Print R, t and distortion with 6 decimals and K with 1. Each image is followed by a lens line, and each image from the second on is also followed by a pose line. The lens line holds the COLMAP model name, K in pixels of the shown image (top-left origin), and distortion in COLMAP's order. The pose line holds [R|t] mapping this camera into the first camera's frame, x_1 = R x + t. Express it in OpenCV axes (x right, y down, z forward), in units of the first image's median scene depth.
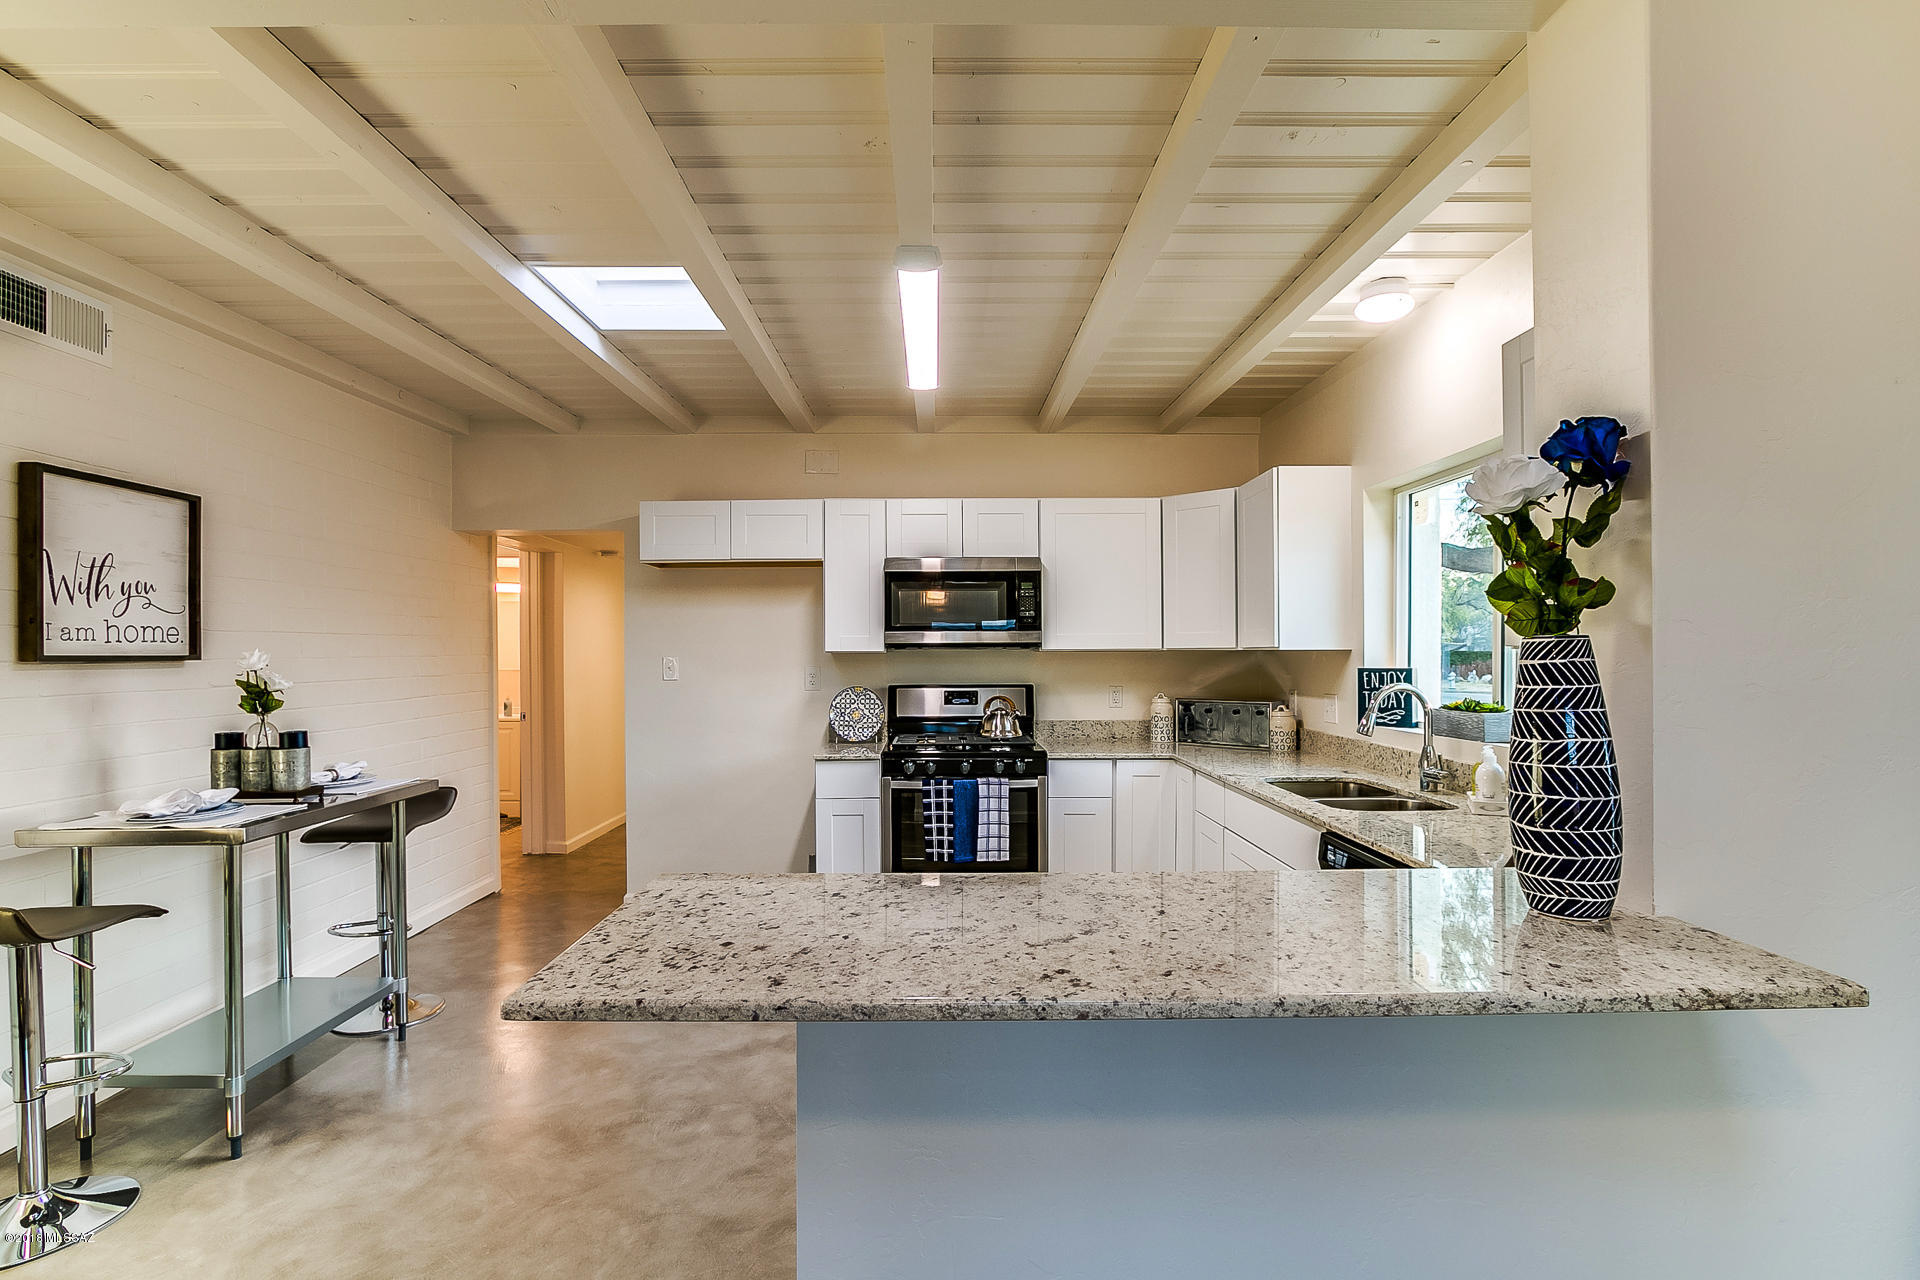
lens RADIAL K [[900.0, 0, 950.9], [0, 900.0, 657.4], [0, 0, 1]] dist [-0.021177, 0.003597]
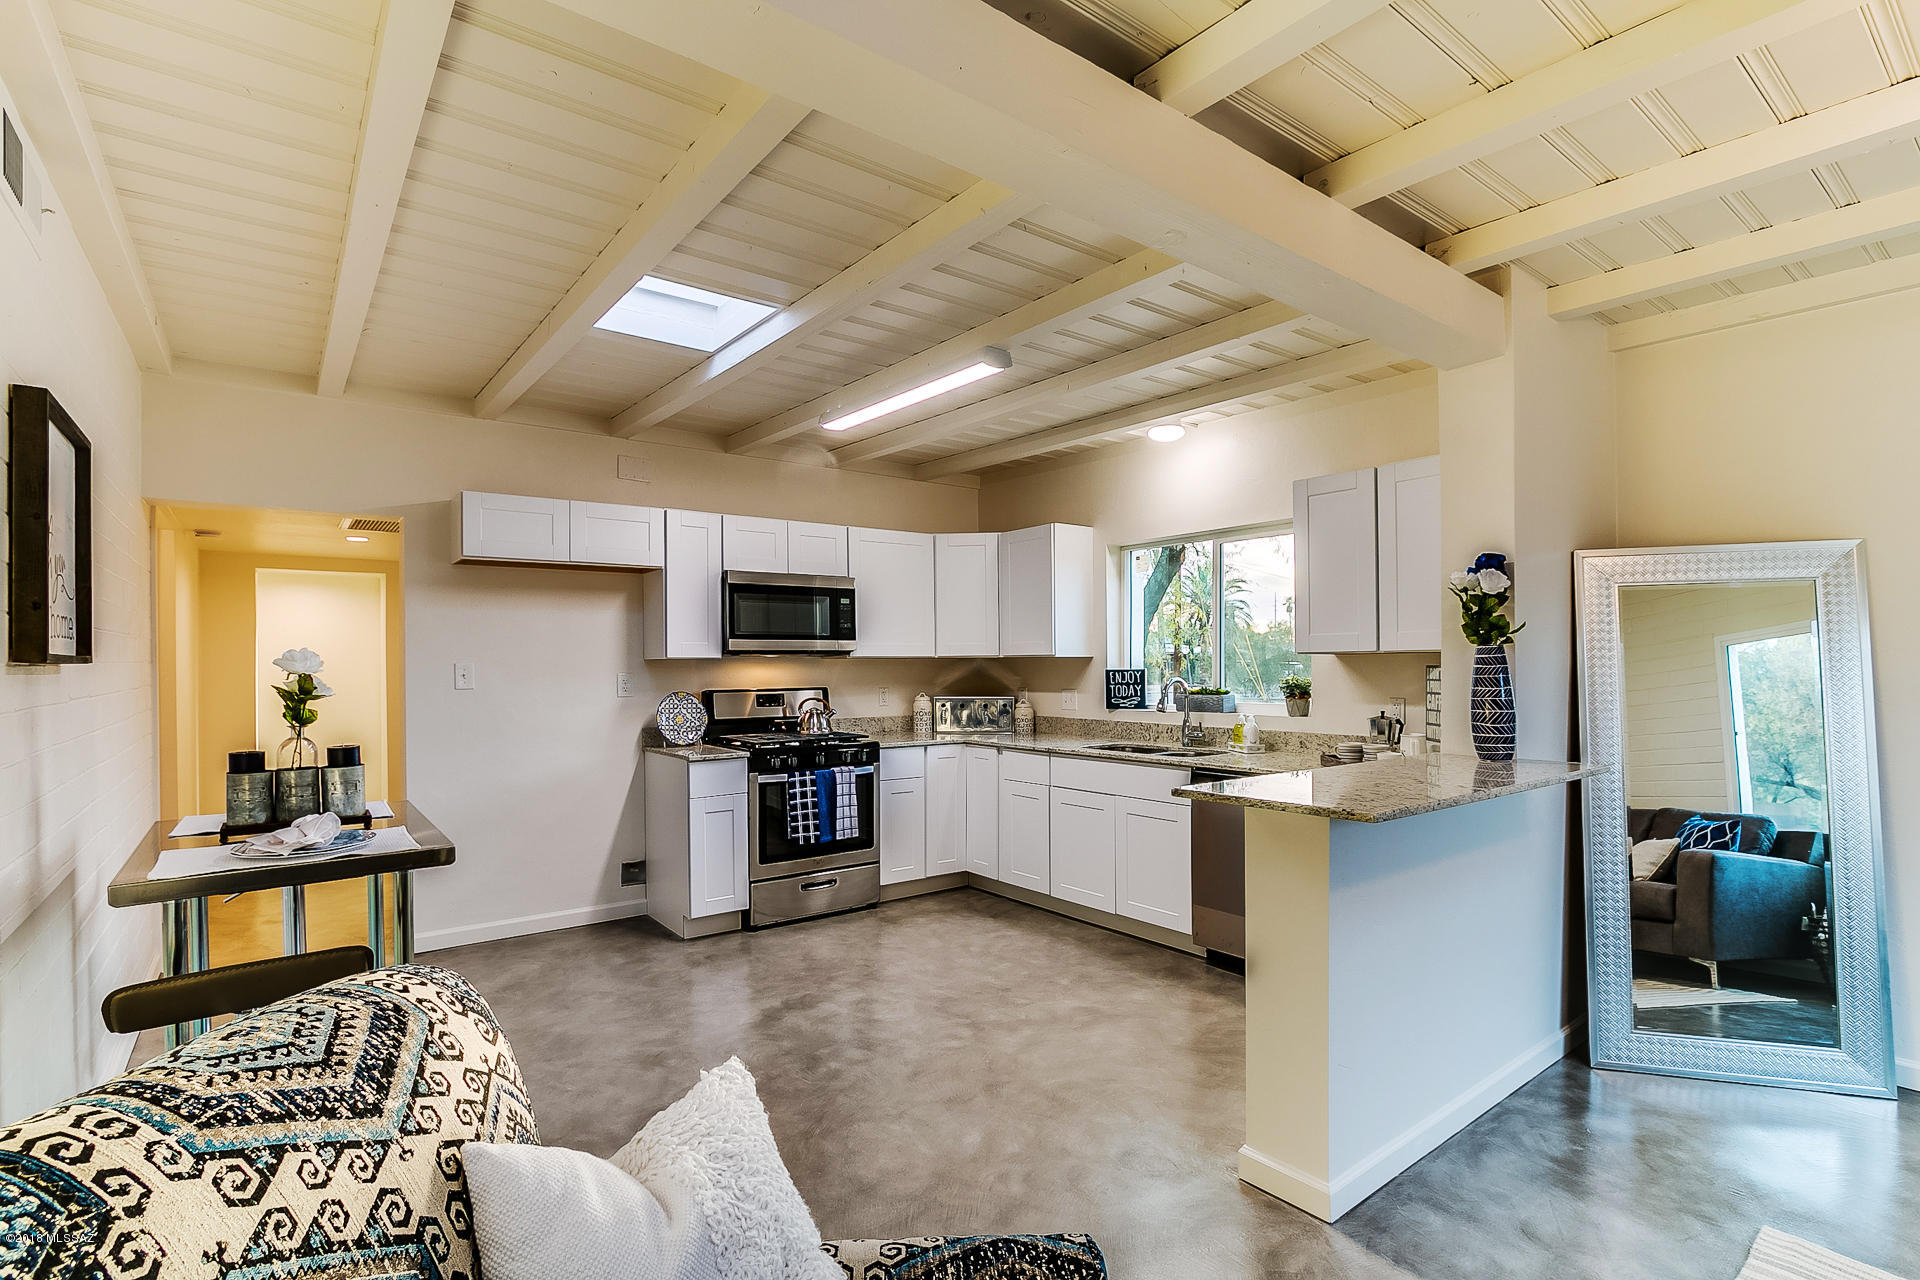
lens RADIAL K [[907.4, 0, 948.8], [0, 907.4, 661.1], [0, 0, 1]] dist [-0.018064, 0.001077]
pose [[0.803083, 0.002388, 0.595863, -0.543360], [0.004206, 0.999944, -0.009677, 0.010217], [-0.595853, 0.010278, 0.803028, -0.017493]]
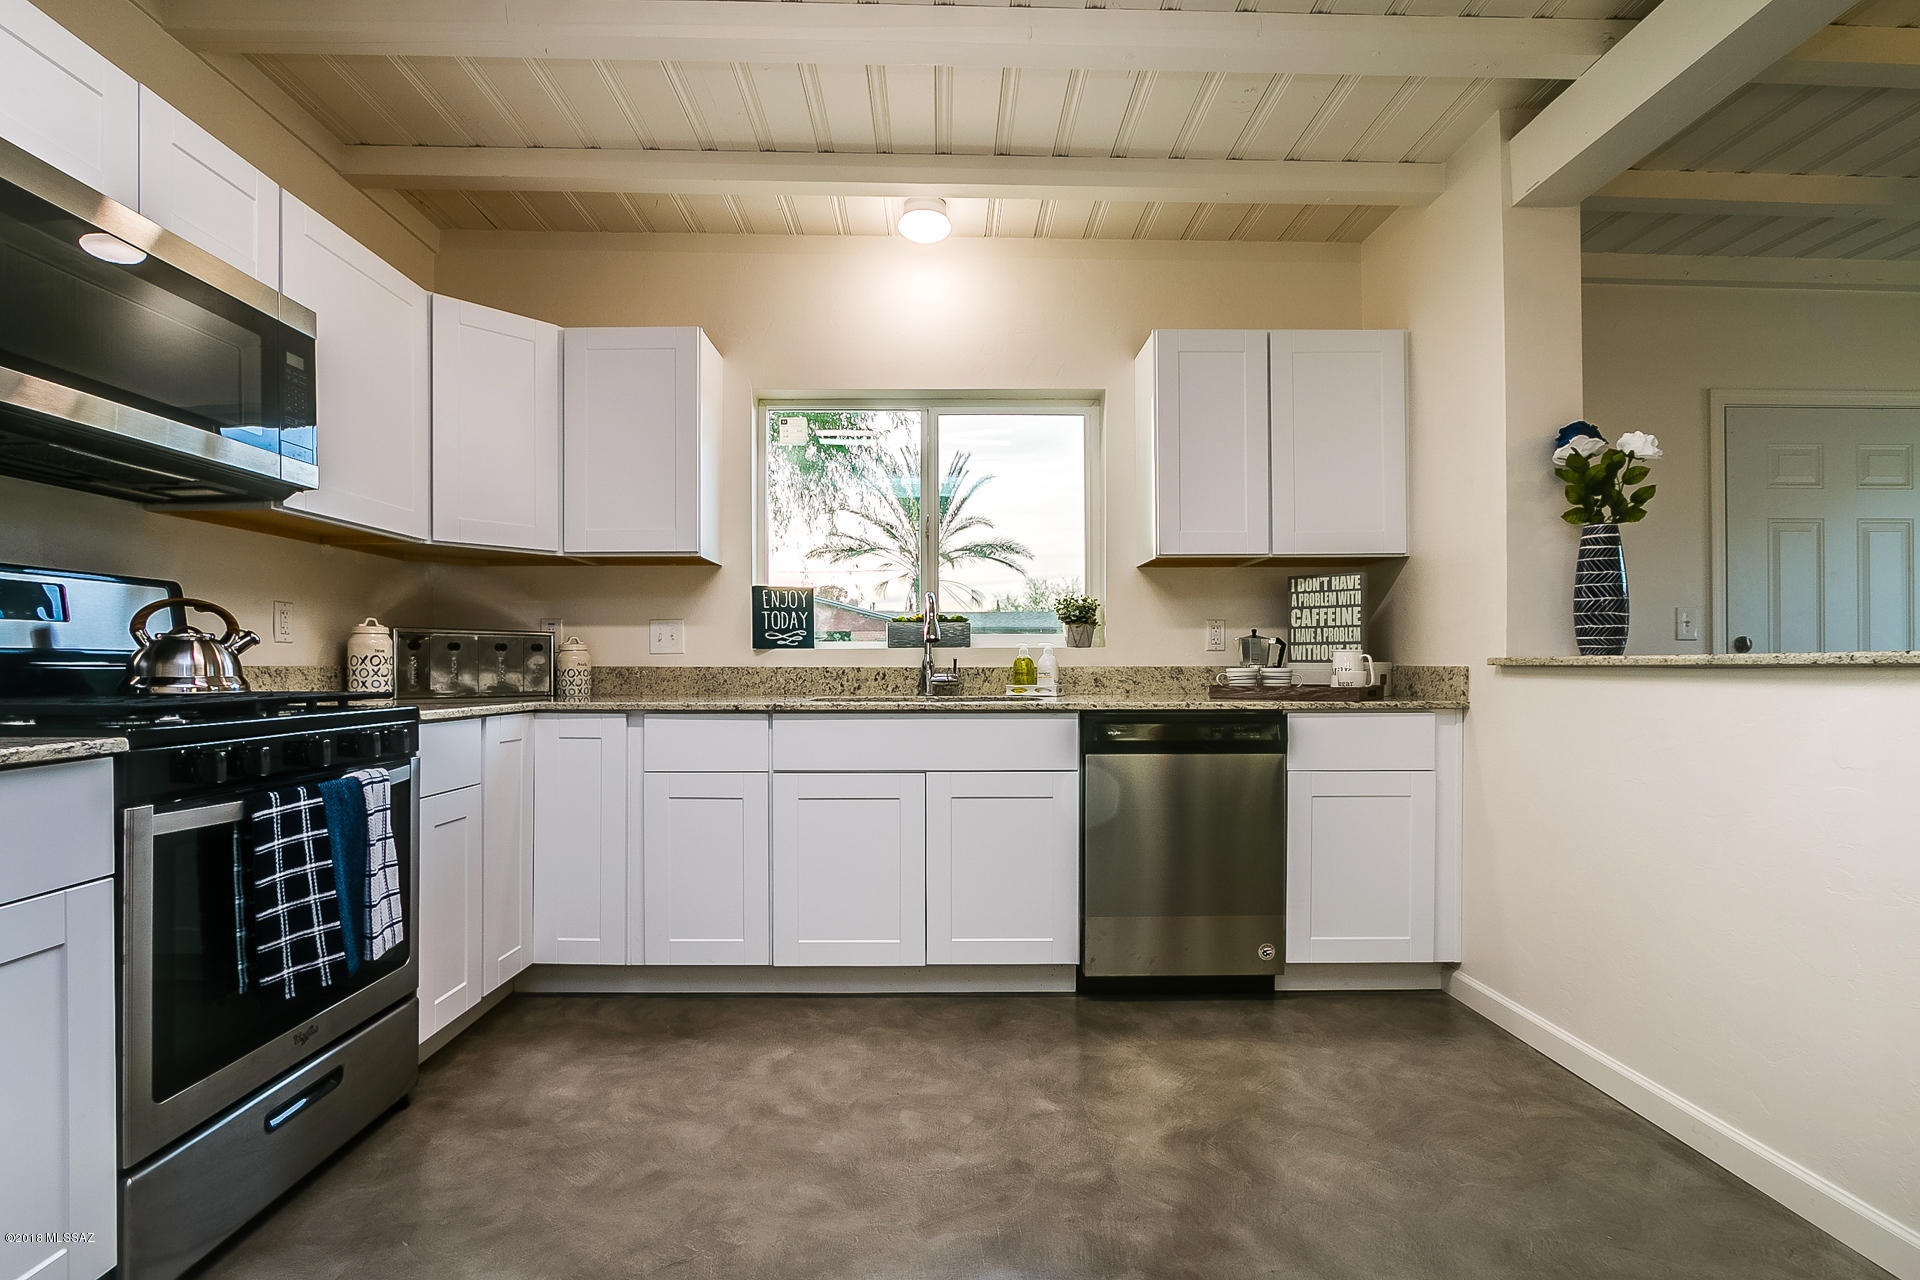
lens RADIAL K [[904.9, 0, 929.8], [0, 904.9, 657.5], [0, 0, 1]] dist [-0.020404, 0.000420]
pose [[0.005262, 0.014133, 0.999886, -0.401576], [0.004749, 0.999888, -0.014158, 0.086765], [-0.999975, 0.004823, 0.005194, 0.723740]]
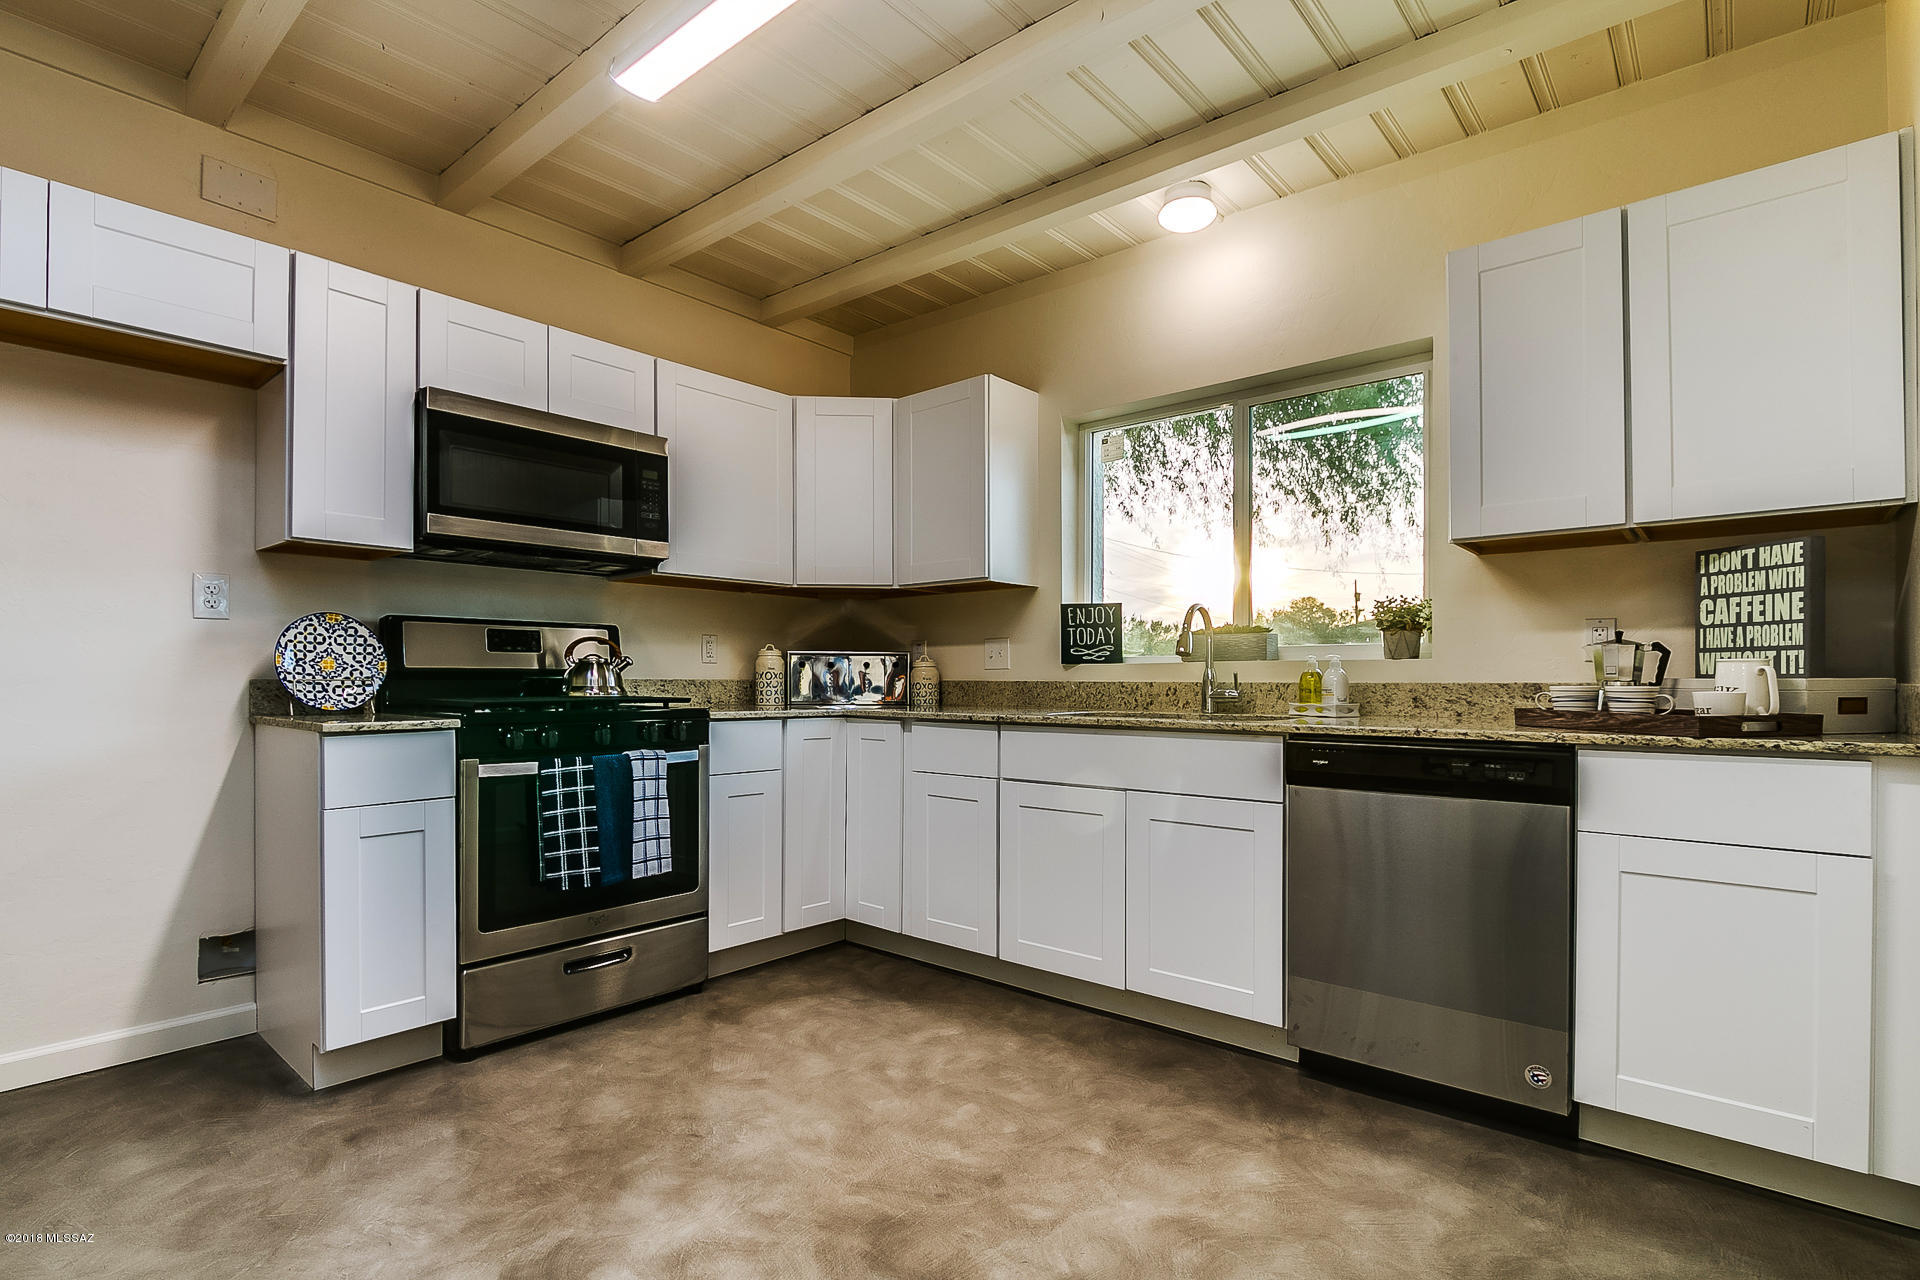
lens RADIAL K [[912.0, 0, 940.0], [0, 912.0, 671.7], [0, 0, 1]] dist [-0.020412, 0.001880]
pose [[0.662615, 0.013571, 0.748837, -0.310909], [-0.003347, 0.999880, -0.015158, 0.087158], [-0.748953, 0.007538, 0.662580, 0.403320]]
